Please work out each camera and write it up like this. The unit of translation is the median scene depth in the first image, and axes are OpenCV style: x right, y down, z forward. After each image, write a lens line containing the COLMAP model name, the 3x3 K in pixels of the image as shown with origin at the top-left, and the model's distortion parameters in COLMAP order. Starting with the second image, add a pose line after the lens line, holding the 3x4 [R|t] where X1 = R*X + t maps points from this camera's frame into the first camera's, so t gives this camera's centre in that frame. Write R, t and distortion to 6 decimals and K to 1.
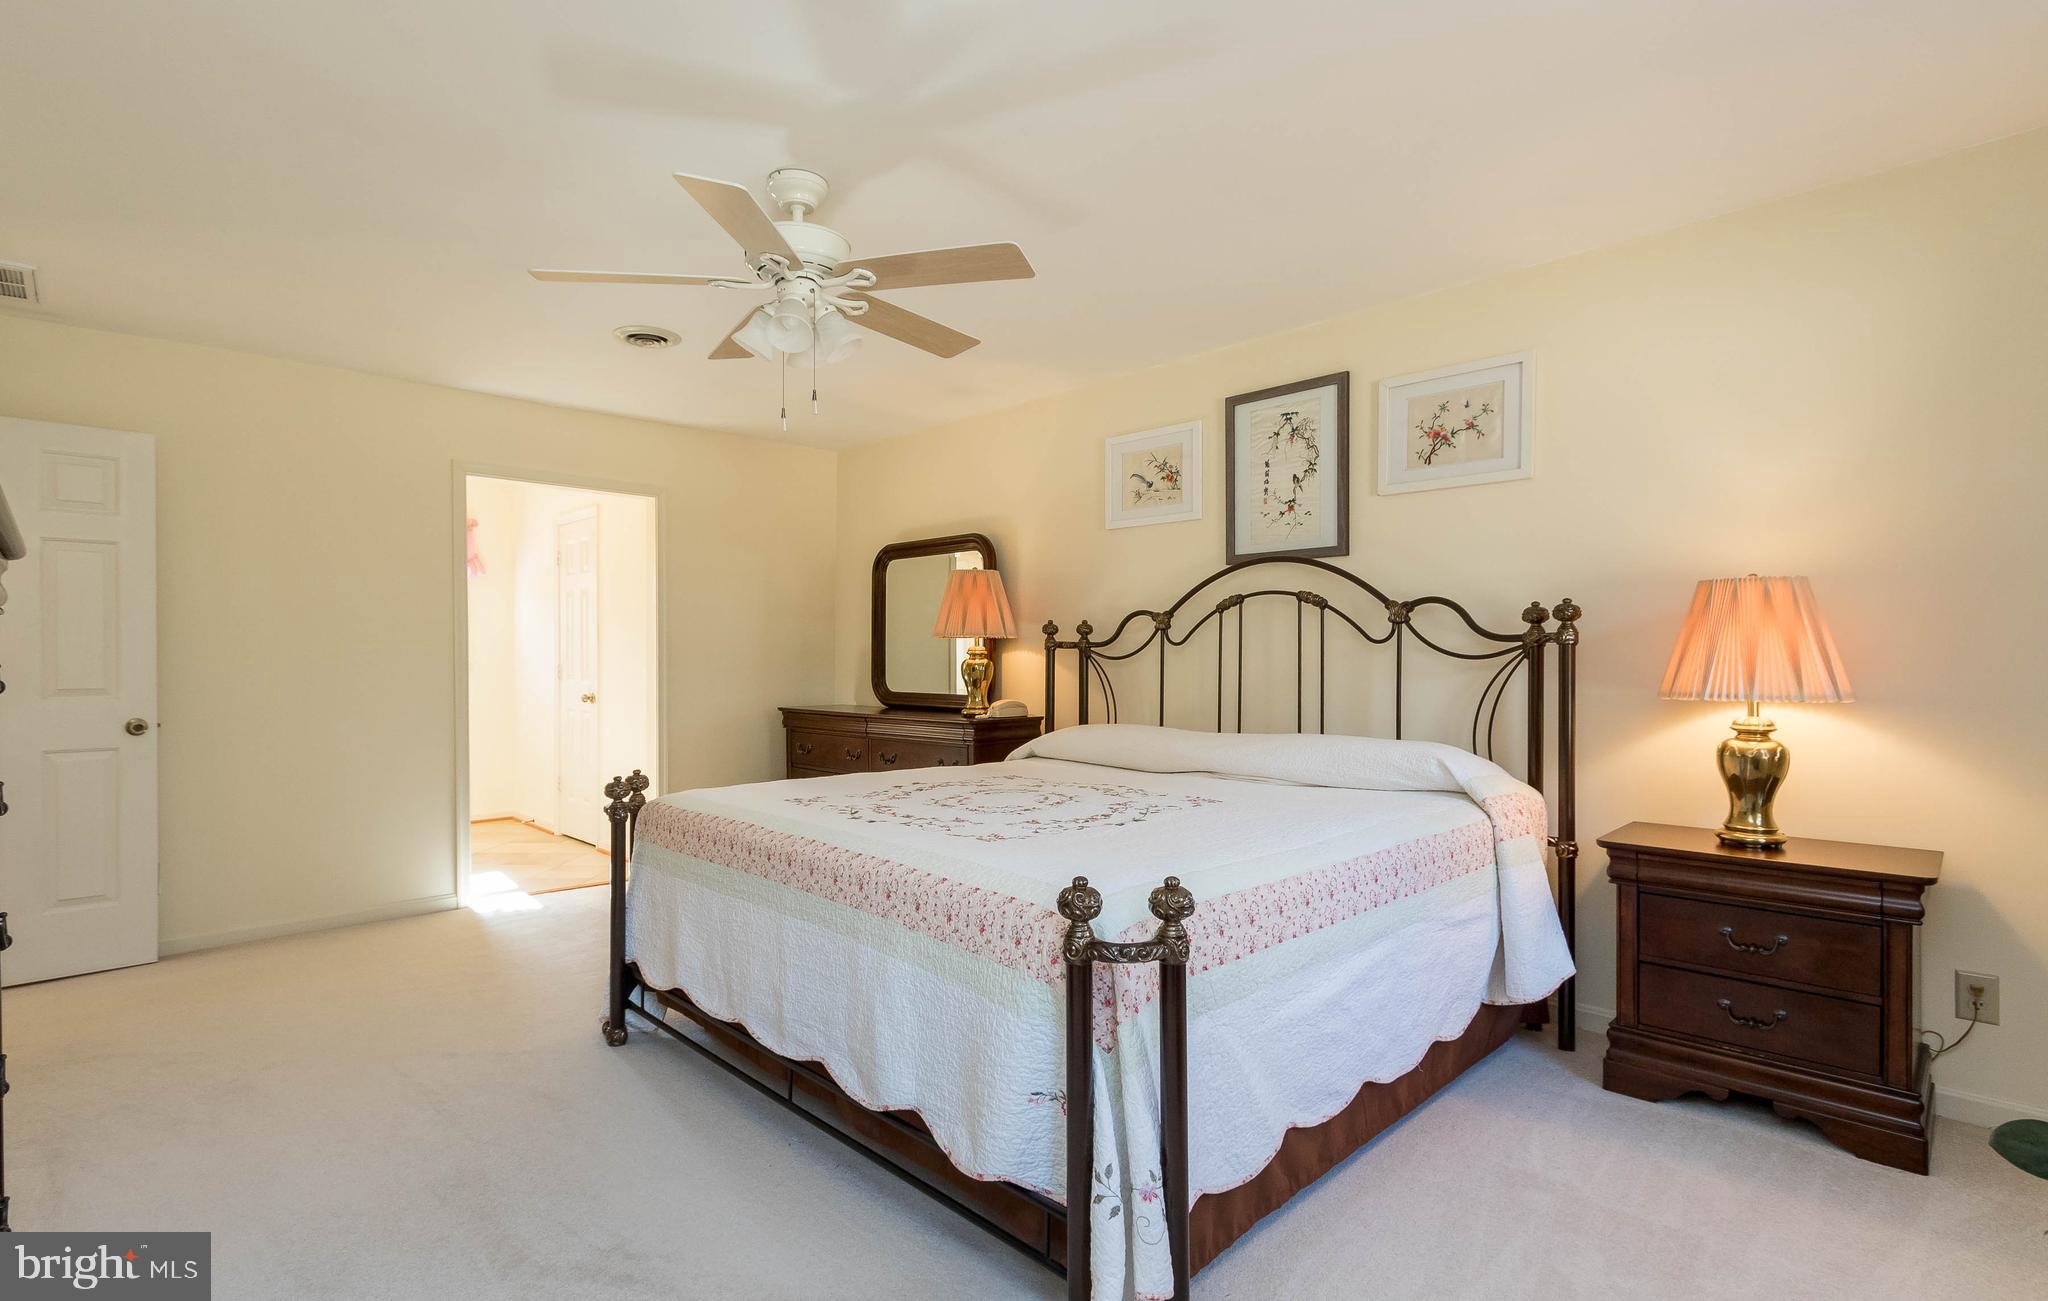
lens RADIAL K [[1010.4, 0, 1019.5], [0, 1010.4, 667.4], [0, 0, 1]] dist [-0.000393, 0.000071]
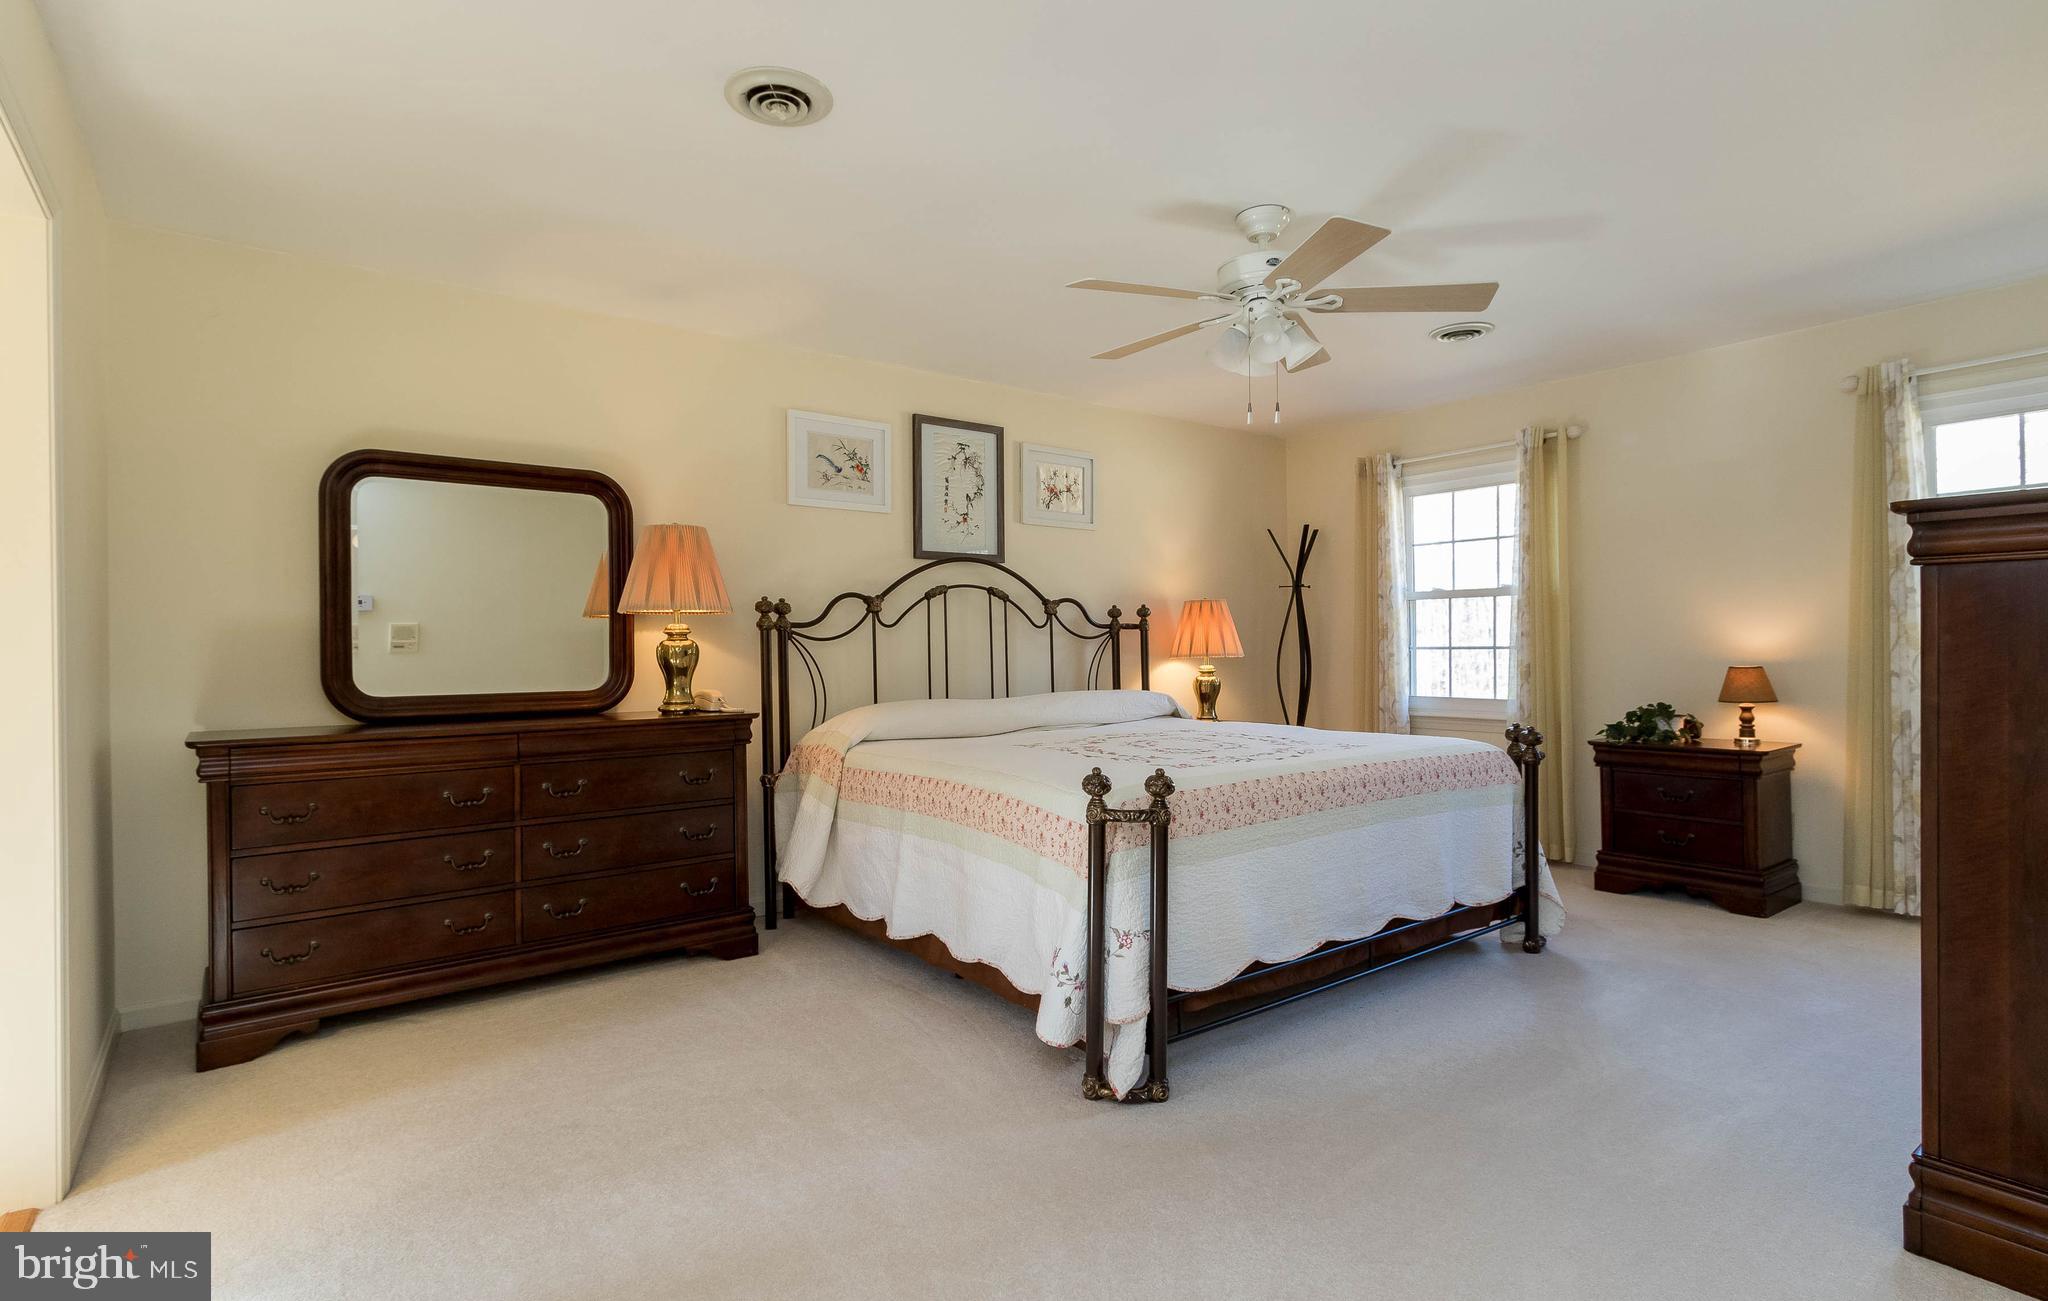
lens RADIAL K [[1010.4, 0, 1014.1], [0, 1010.4, 656.1], [0, 0, 1]] dist [-0.000393, 0.000071]
pose [[0.105803, -0.011496, 0.994321, -0.967121], [0.017980, 0.999792, 0.009646, 0.001064], [-0.994225, 0.016858, 0.105988, 0.797162]]
